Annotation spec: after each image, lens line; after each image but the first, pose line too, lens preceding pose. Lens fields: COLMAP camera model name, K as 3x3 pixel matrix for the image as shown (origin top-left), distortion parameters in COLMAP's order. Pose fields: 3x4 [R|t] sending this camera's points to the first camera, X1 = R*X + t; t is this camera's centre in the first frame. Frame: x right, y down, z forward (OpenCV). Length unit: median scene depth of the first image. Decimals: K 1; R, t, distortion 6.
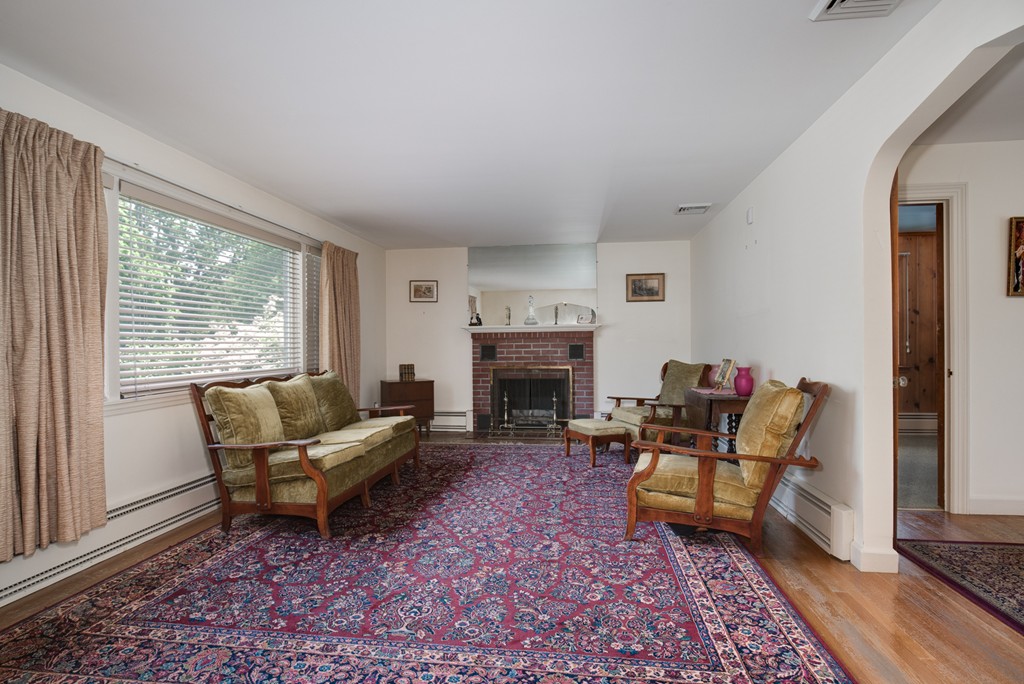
lens RADIAL K [[529.8, 0, 502.9], [0, 529.8, 347.6], [0, 0, 1]] dist [-0.010460, 0.001090]
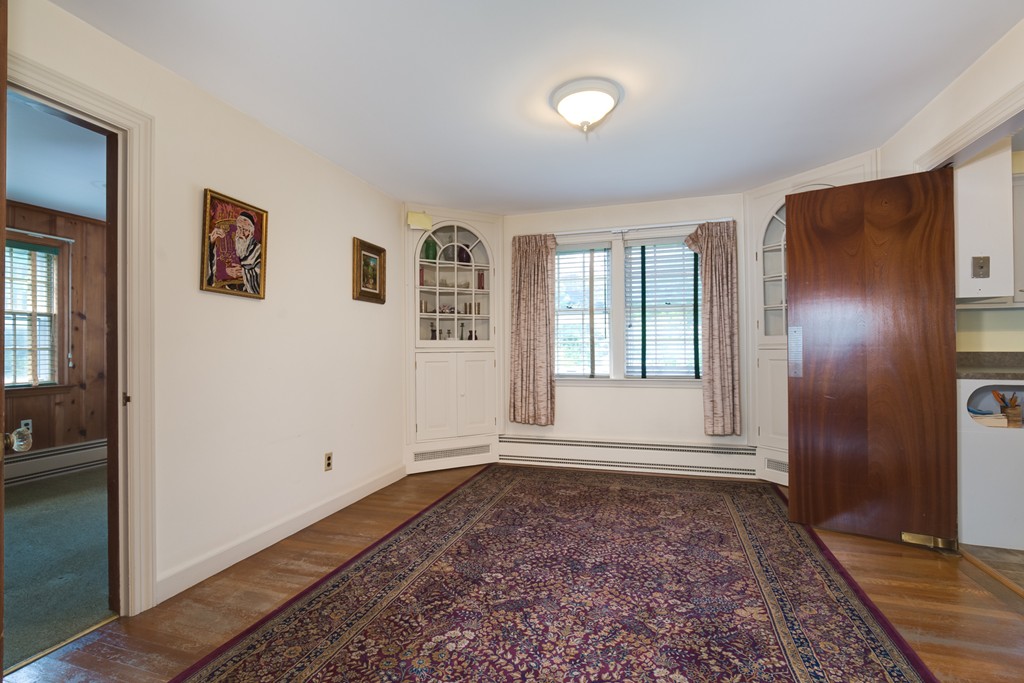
lens RADIAL K [[469.5, 0, 509.6], [0, 469.5, 345.4], [0, 0, 1]] dist [-0.017177, 0.000917]
pose [[0.168105, 0.017224, 0.985619, 0.371037], [0.014753, 0.999691, -0.019986, 0.001589], [-0.985659, 0.017900, 0.167799, 0.445268]]
